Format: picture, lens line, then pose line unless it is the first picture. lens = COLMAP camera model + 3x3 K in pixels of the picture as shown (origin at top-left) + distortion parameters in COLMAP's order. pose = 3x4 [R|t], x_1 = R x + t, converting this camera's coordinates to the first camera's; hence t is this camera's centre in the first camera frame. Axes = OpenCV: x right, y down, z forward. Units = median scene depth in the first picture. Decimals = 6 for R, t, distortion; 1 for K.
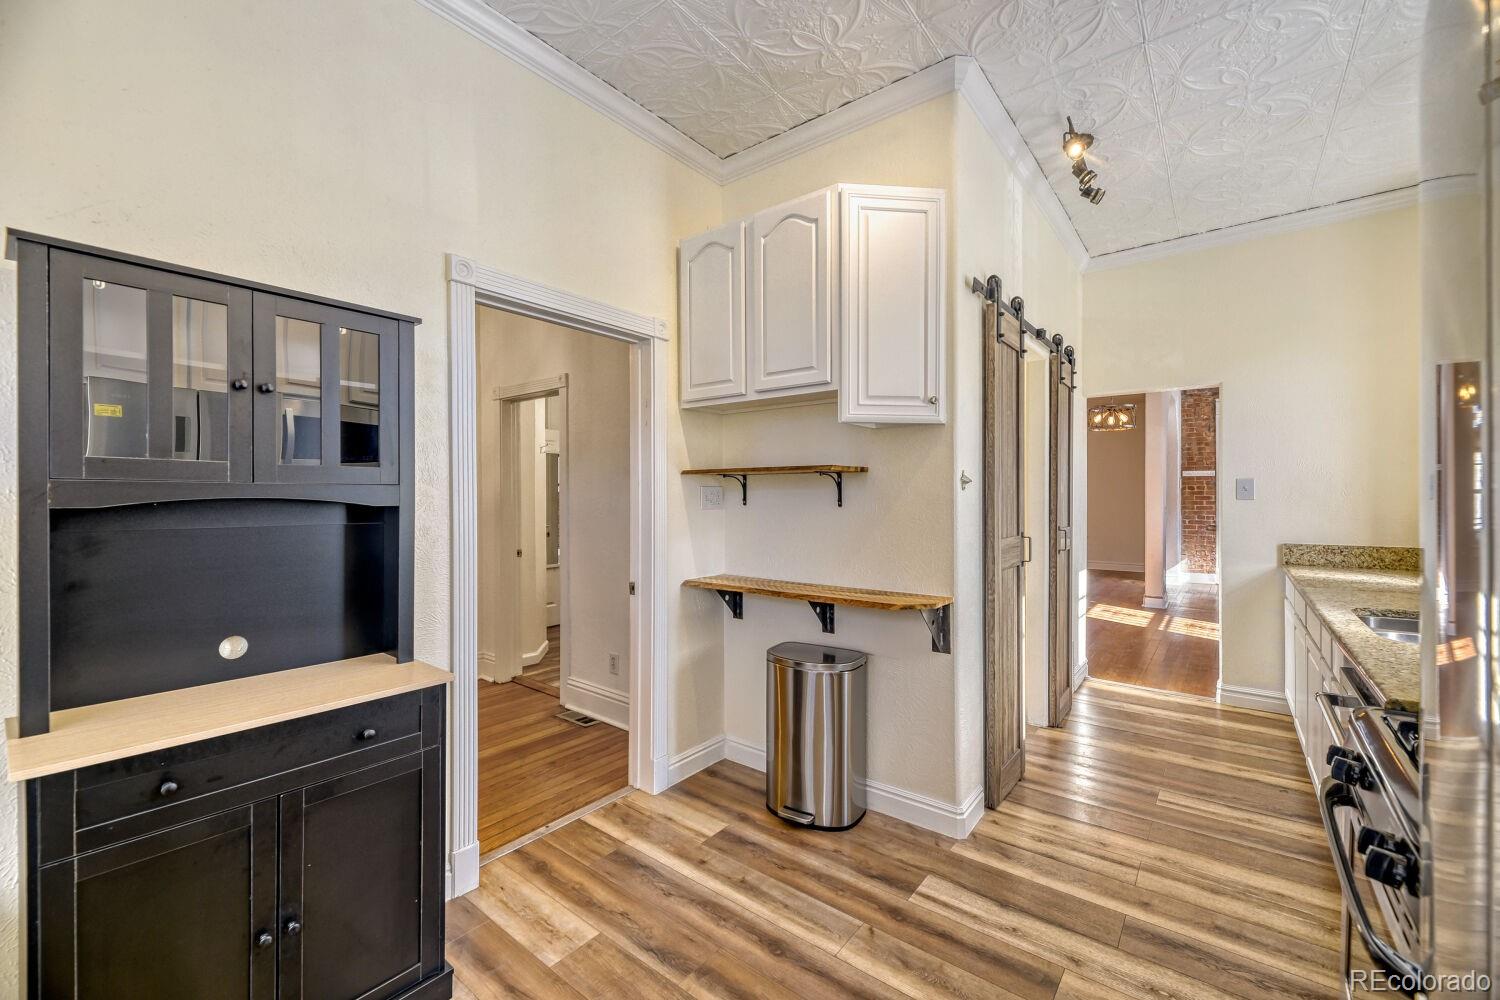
lens RADIAL K [[615.1, 0, 746.1], [0, 615.1, 502.4], [0, 0, 1]] dist [-0.003432, -0.000254]
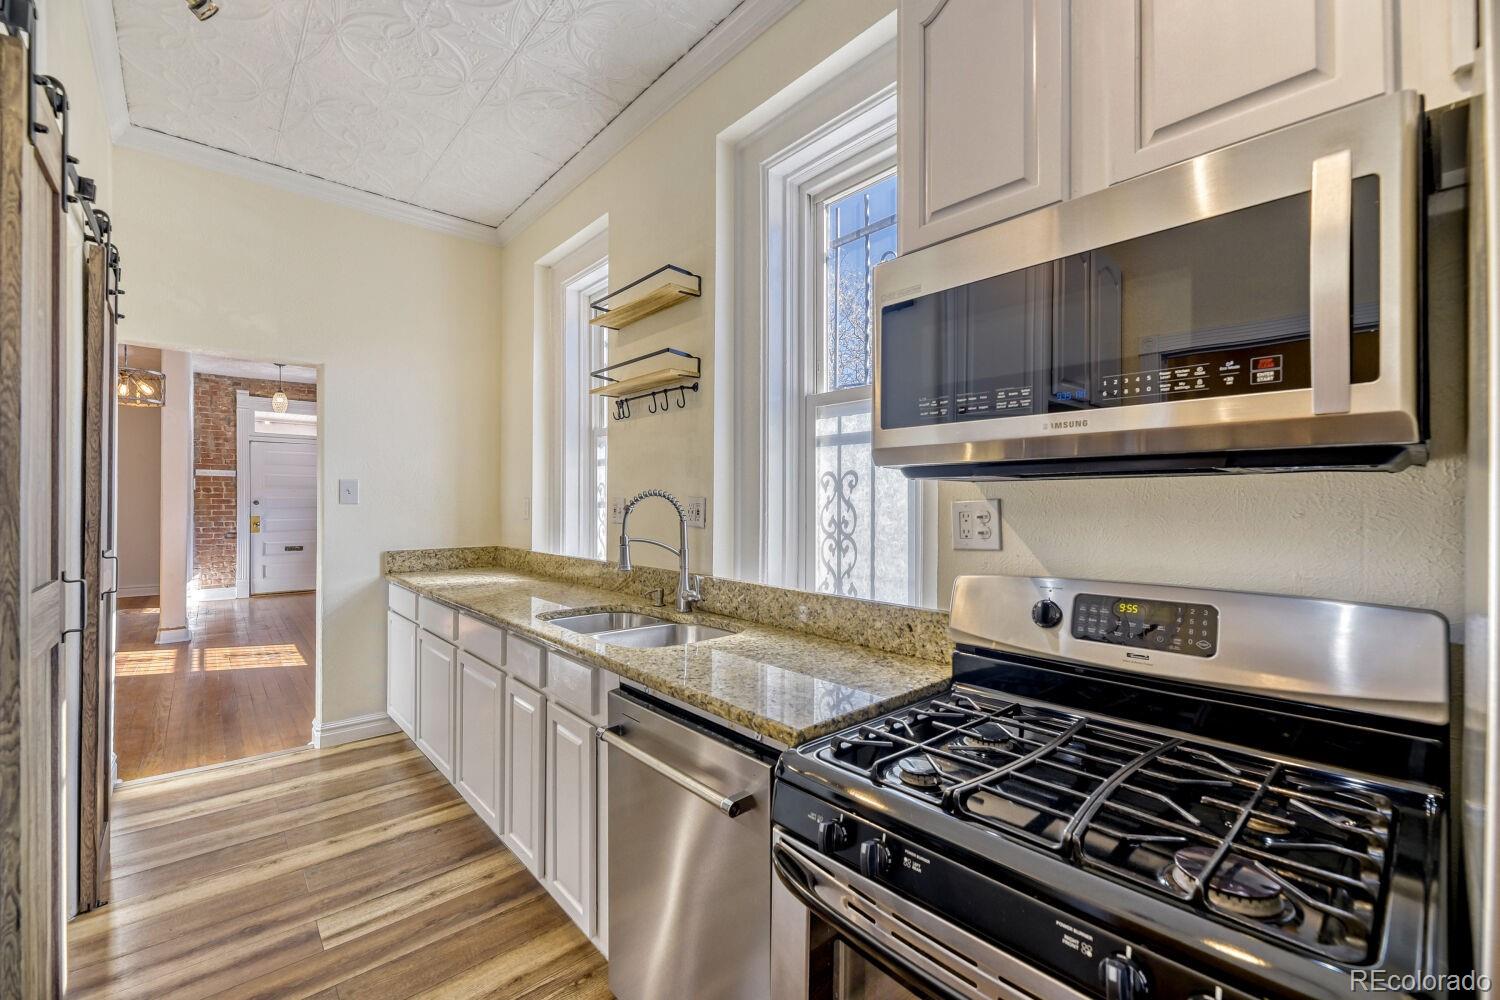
lens RADIAL K [[615.1, 0, 744.8], [0, 615.1, 501.9], [0, 0, 1]] dist [-0.003432, -0.000254]
pose [[0.177047, 0.004727, 0.984191, 0.054165], [0.002349, 0.999984, -0.005225, -0.001096], [-0.984200, 0.003237, 0.177033, 0.283598]]
